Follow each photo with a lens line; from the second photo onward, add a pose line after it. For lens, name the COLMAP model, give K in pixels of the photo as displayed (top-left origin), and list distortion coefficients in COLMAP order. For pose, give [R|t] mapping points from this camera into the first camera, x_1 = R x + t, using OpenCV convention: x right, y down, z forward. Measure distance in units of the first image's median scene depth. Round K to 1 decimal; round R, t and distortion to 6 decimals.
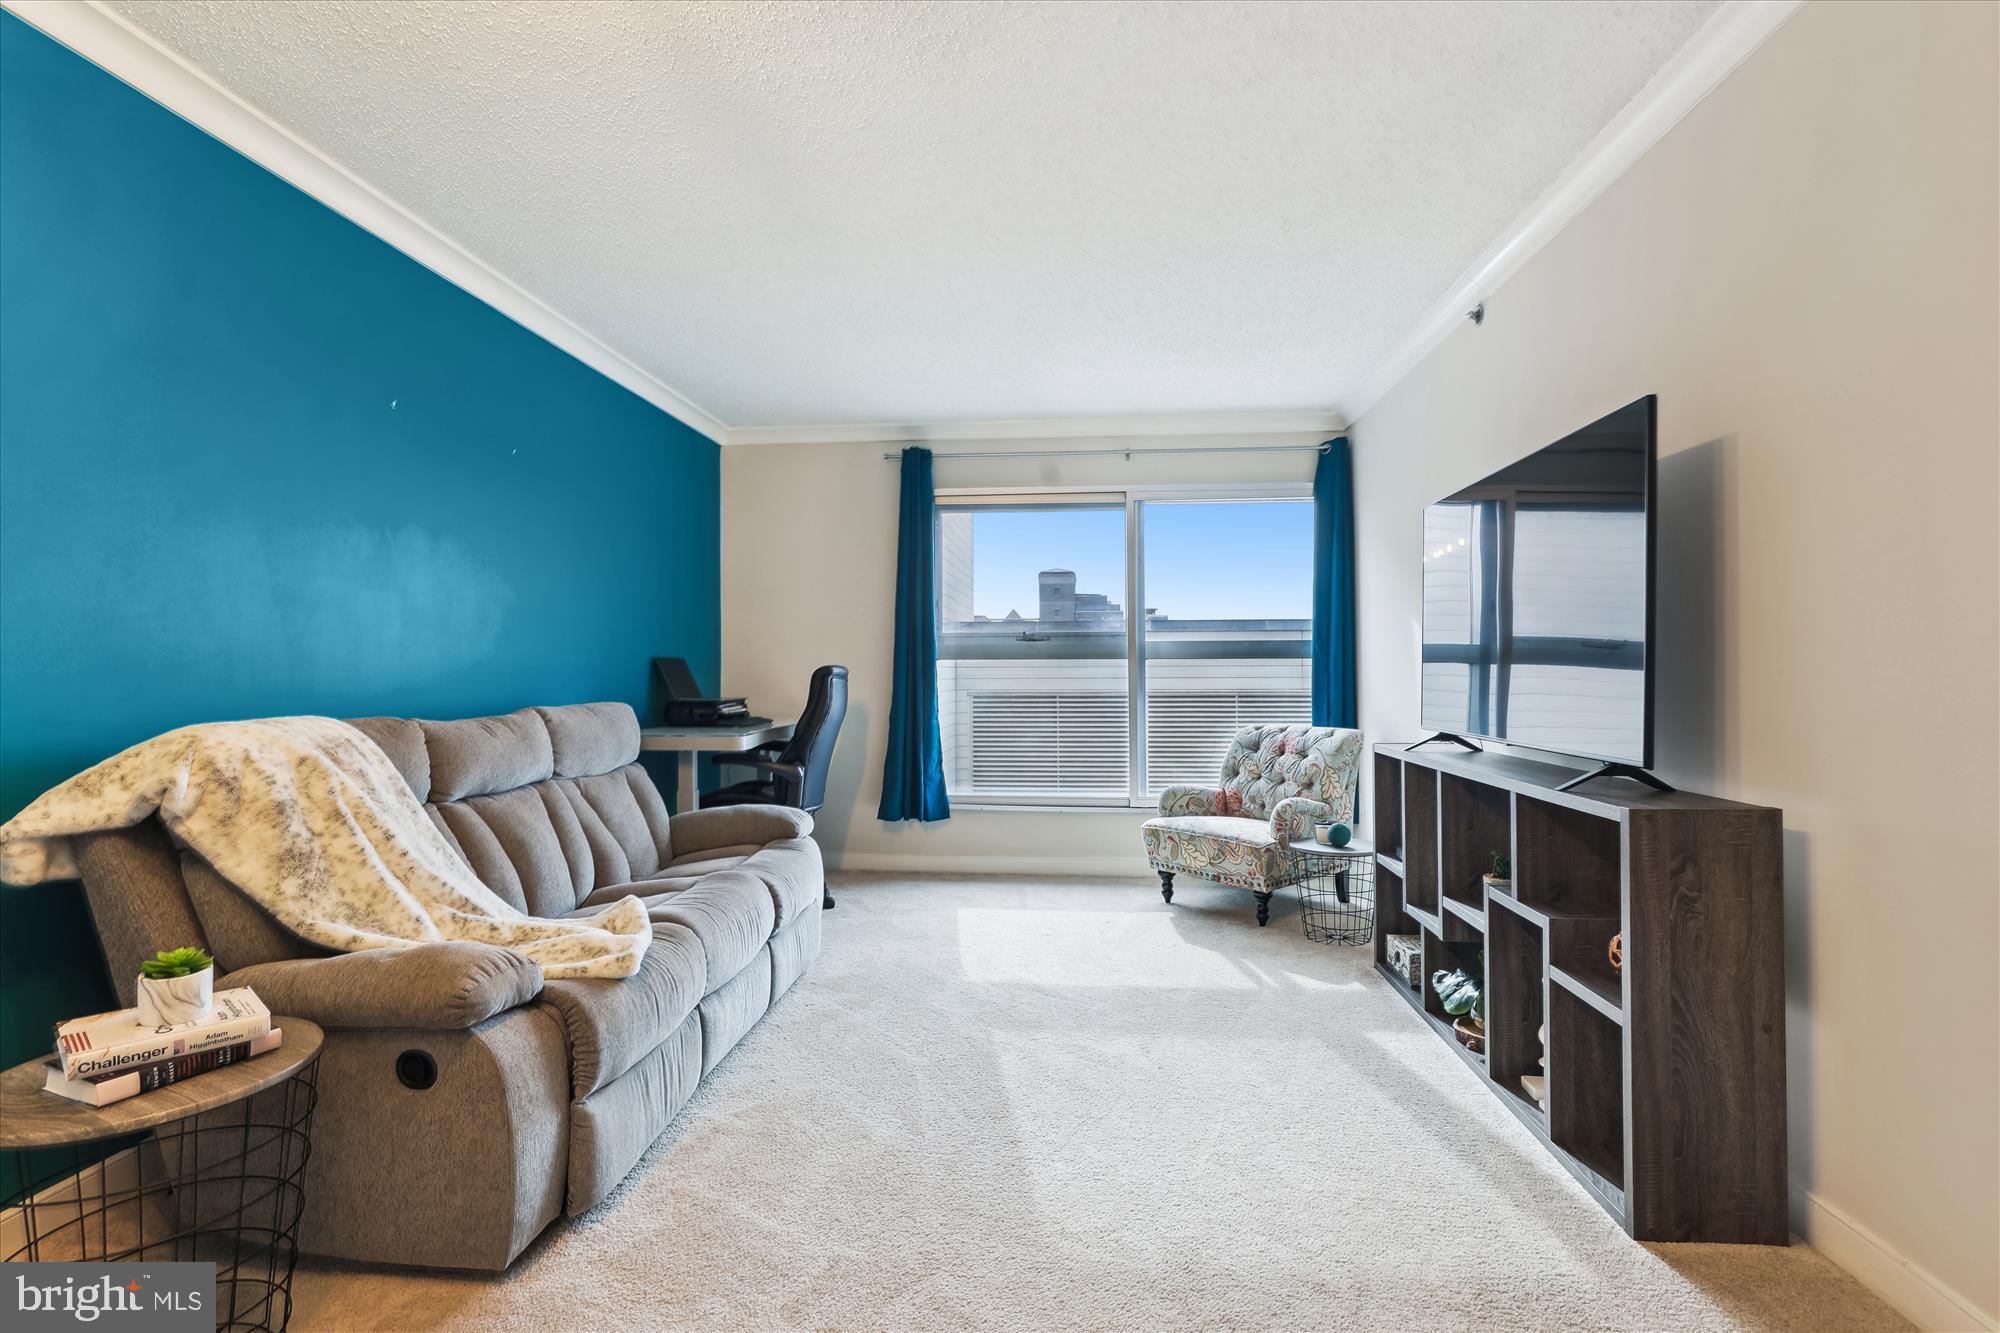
lens RADIAL K [[935.0, 0, 1000.0], [0, 935.0, 666.5], [0, 0, 1]] dist [-0.022296, 0.010245]
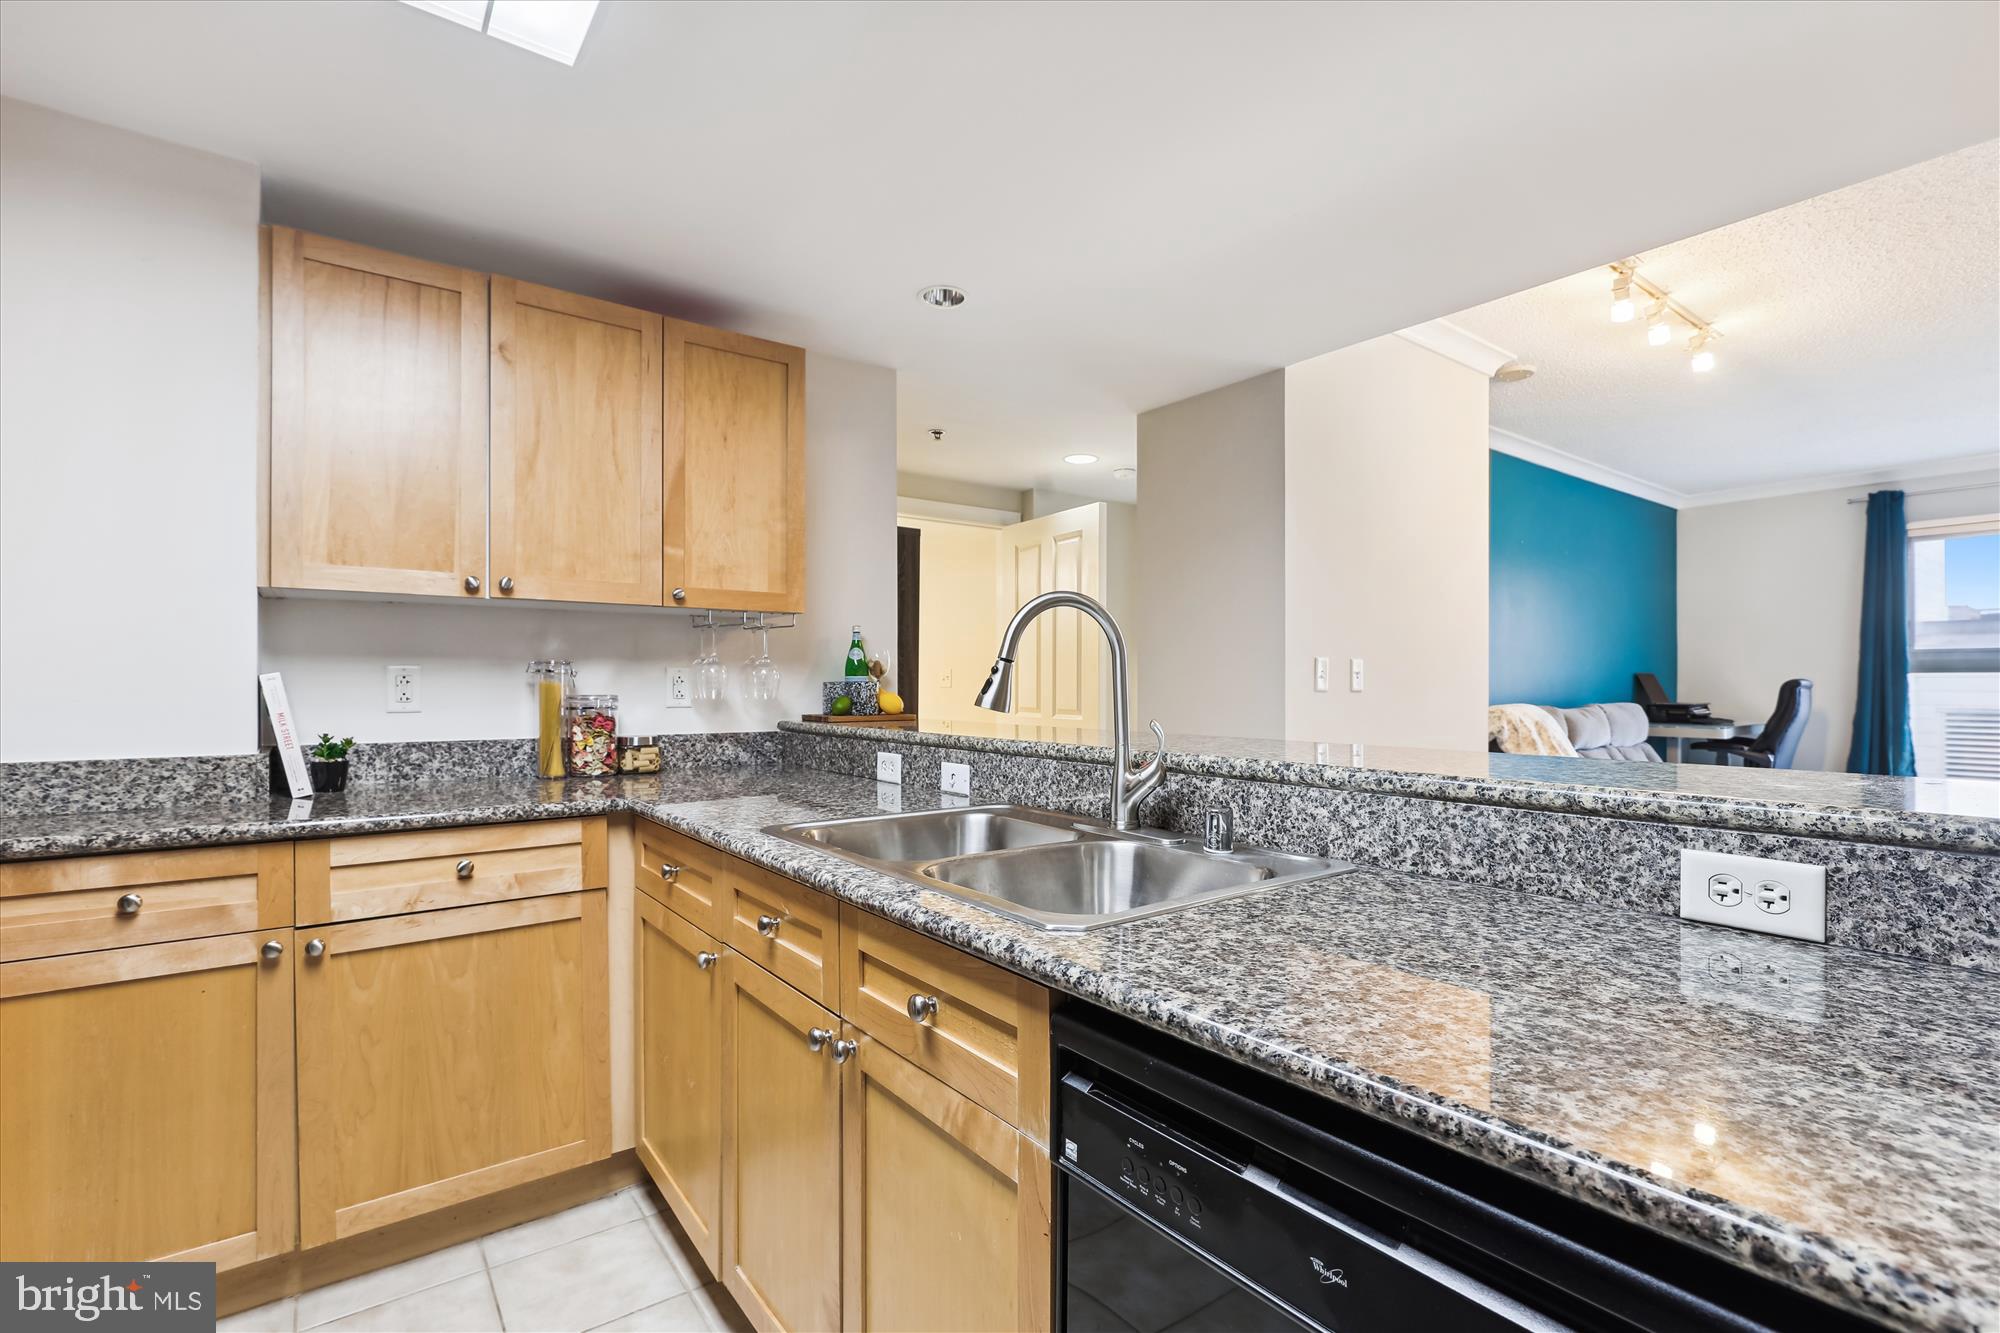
lens RADIAL K [[924.7, 0, 1012.5], [0, 924.7, 684.3], [0, 0, 1]] dist [-0.009412, 0.001187]
pose [[0.680670, 0.003424, -0.732583, 0.016527], [0.002403, 0.999973, 0.006906, -0.008326], [0.732587, -0.006461, 0.680643, -1.099391]]
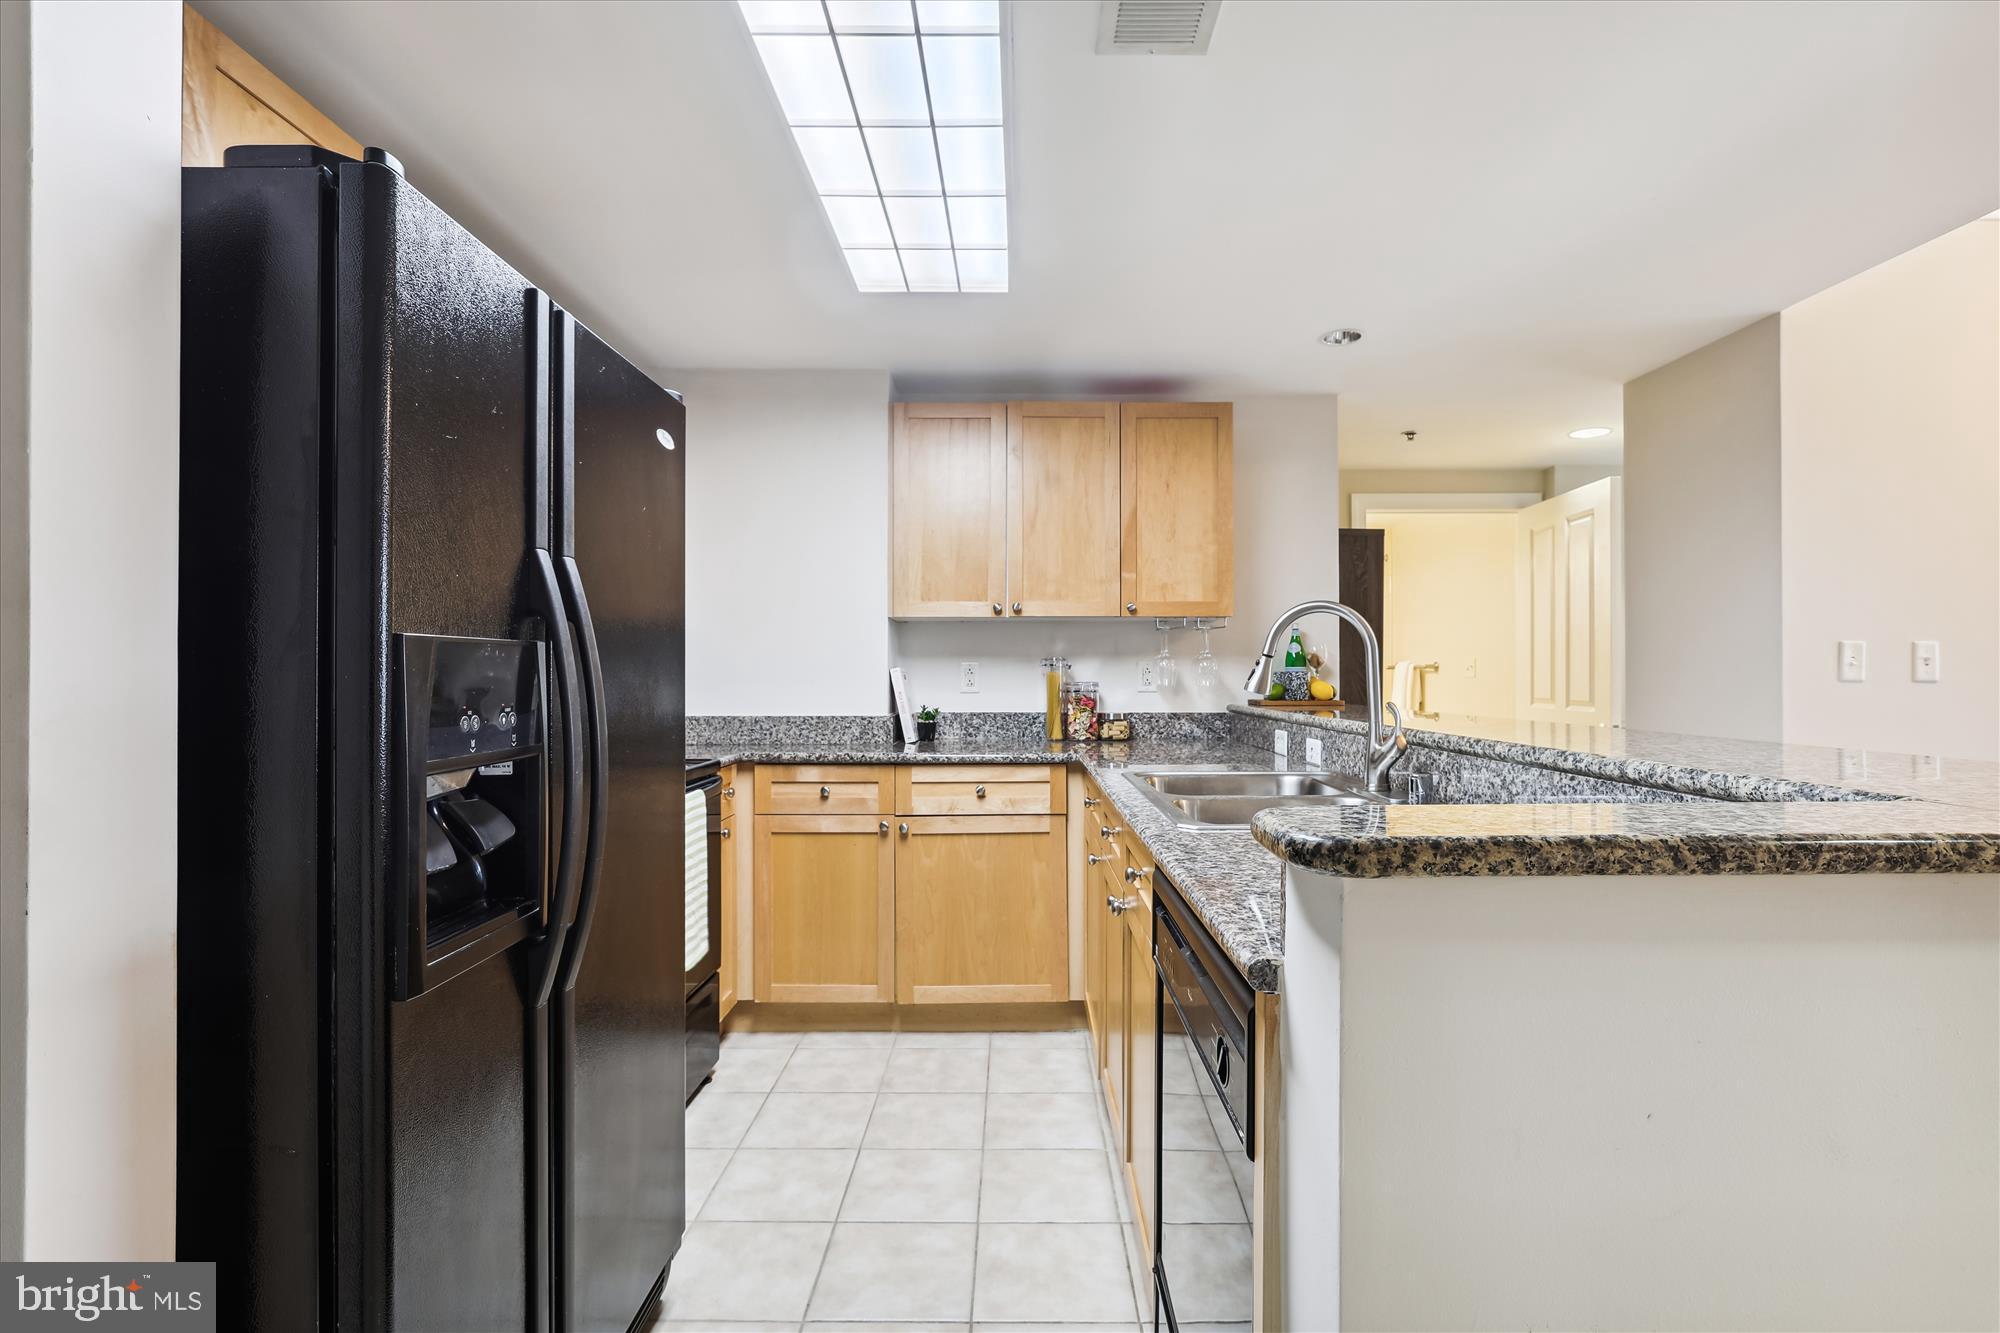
lens RADIAL K [[918.8, 0, 1000.0], [0, 918.8, 666.5], [0, 0, 1]] dist [-0.001758, -0.000253]
pose [[0.092951, -0.006204, -0.995651, 0.307574], [0.007736, 0.999955, -0.005509, -0.007675], [0.995641, -0.007190, 0.092995, -1.011337]]
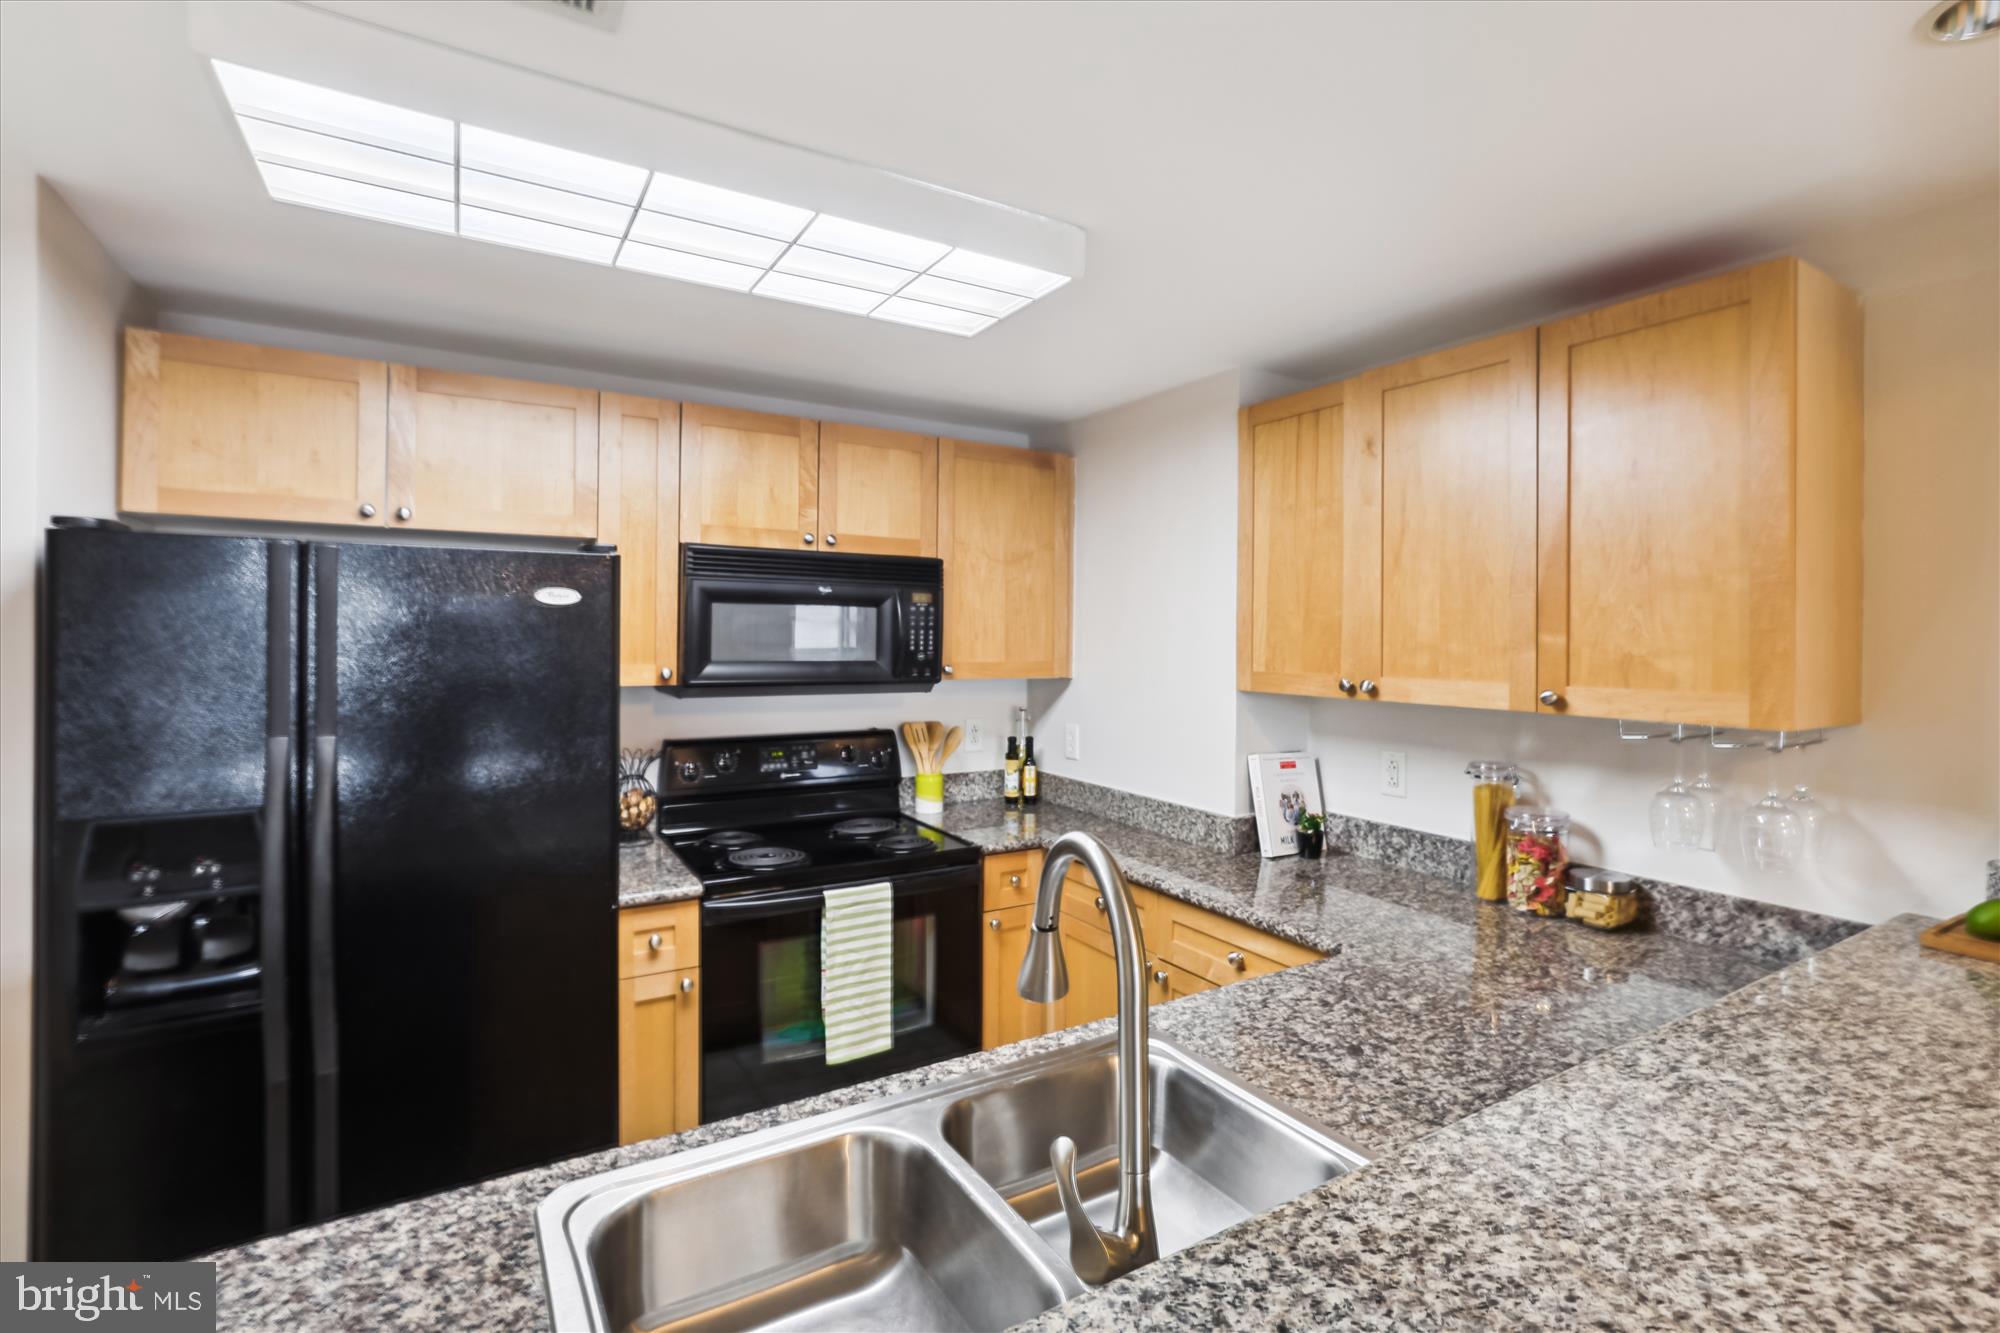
lens RADIAL K [[912.6, 0, 1020.5], [0, 912.6, 632.8], [0, 0, 1]] dist [-0.005551, -0.000034]
pose [[-0.792162, -0.005949, -0.610282, -0.159911], [-0.003707, 0.999981, -0.004937, -0.128986], [0.610300, -0.001649, -0.792169, -0.460065]]
